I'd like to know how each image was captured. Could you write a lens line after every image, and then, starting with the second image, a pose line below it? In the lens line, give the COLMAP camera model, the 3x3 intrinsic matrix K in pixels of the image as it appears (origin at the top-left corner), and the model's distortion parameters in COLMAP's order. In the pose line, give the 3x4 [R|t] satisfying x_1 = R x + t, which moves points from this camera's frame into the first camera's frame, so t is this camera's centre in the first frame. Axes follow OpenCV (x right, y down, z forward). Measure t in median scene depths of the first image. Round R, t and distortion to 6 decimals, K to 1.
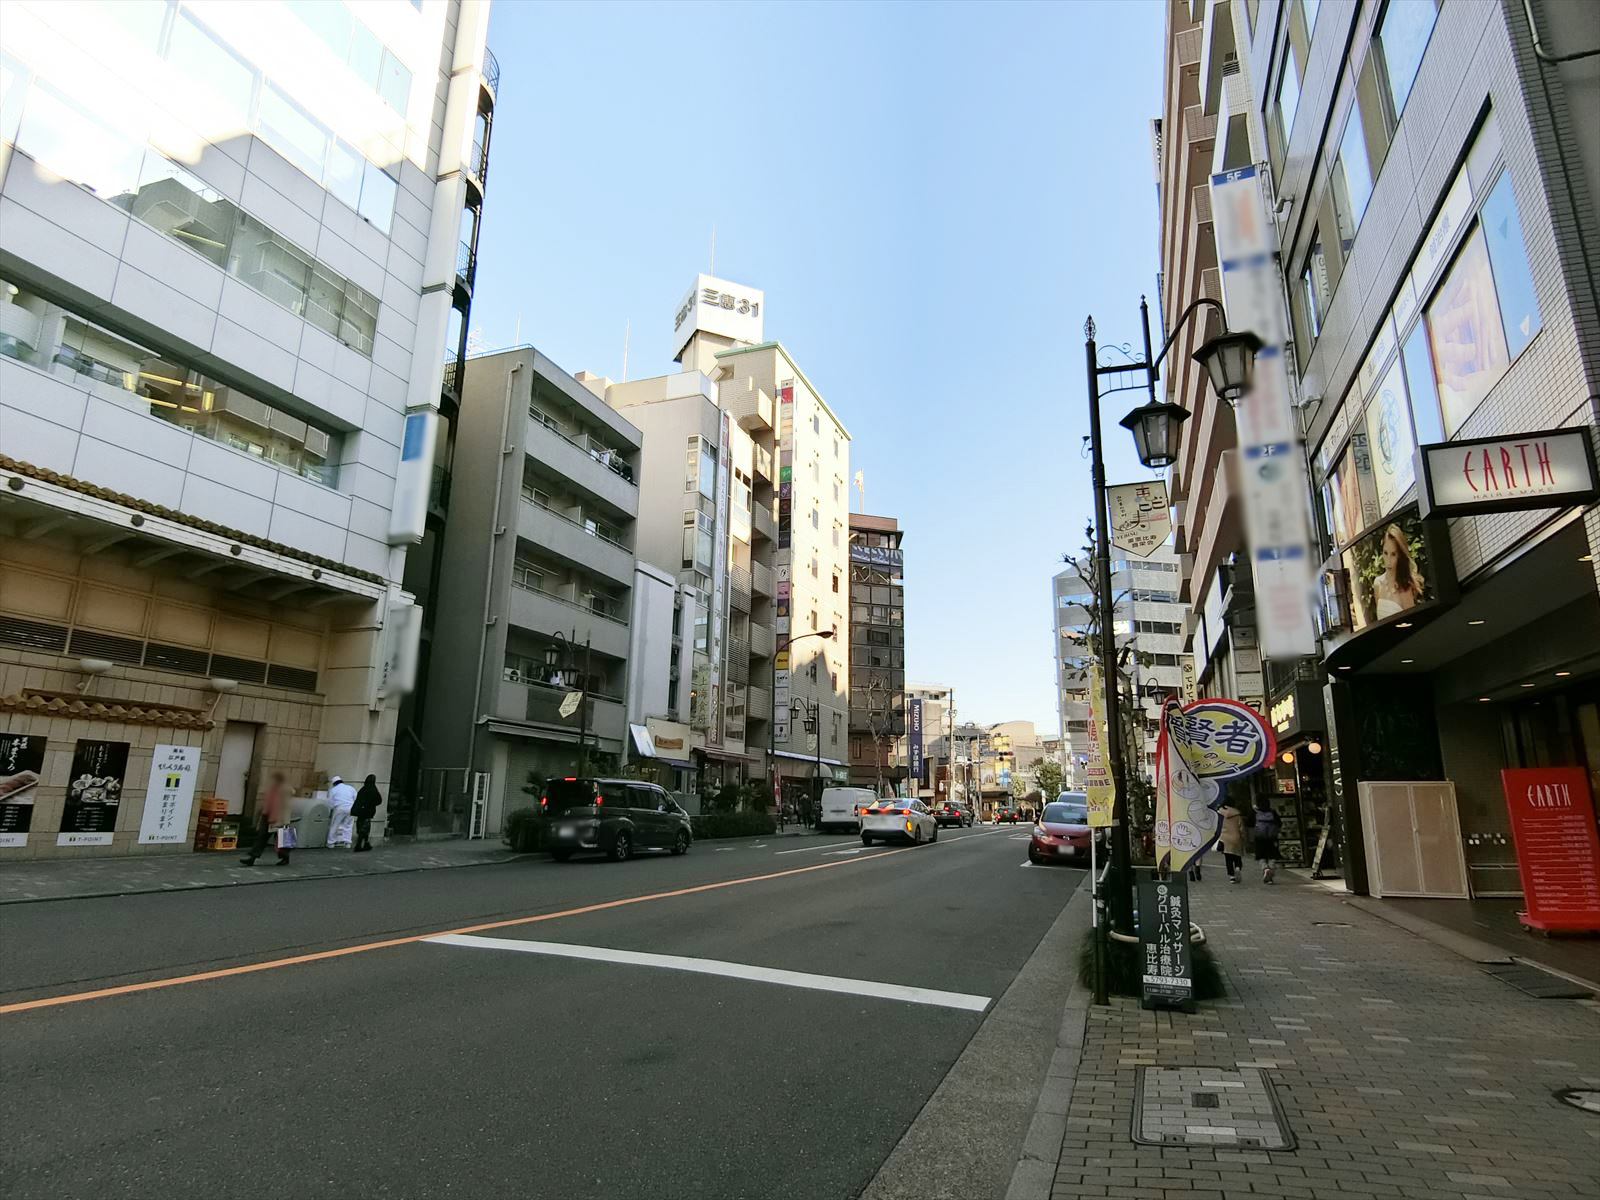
lens RADIAL K [[901.3, 0, 796.5], [0, 901.3, 599.8], [0, 0, 1]] dist [-0.010995, -0.005912]
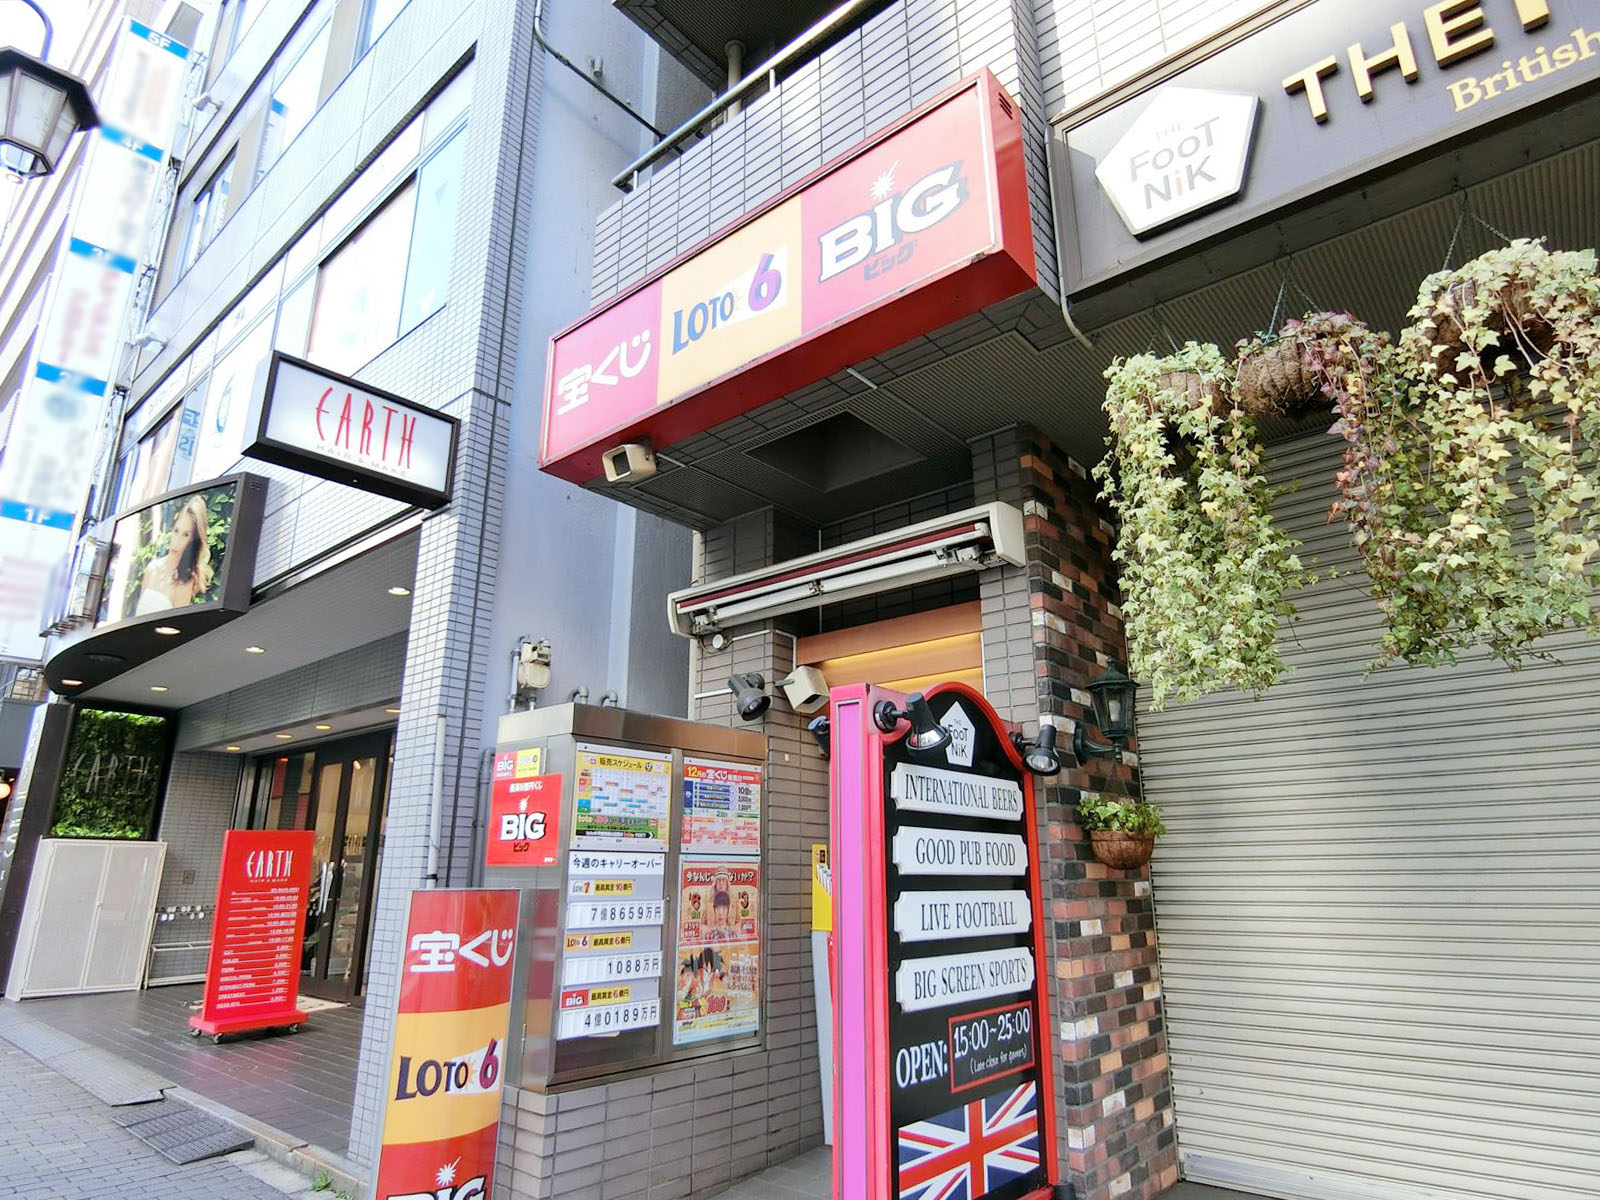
lens RADIAL K [[901.3, 0, 794.1], [0, 901.3, 603.4], [0, 0, 1]] dist [-0.010995, -0.005912]
pose [[0.348669, 0.256842, 0.901367, 0.188486], [-0.204934, 0.959339, -0.194088, 0.045822], [-0.914566, -0.117048, 0.387128, 0.244724]]
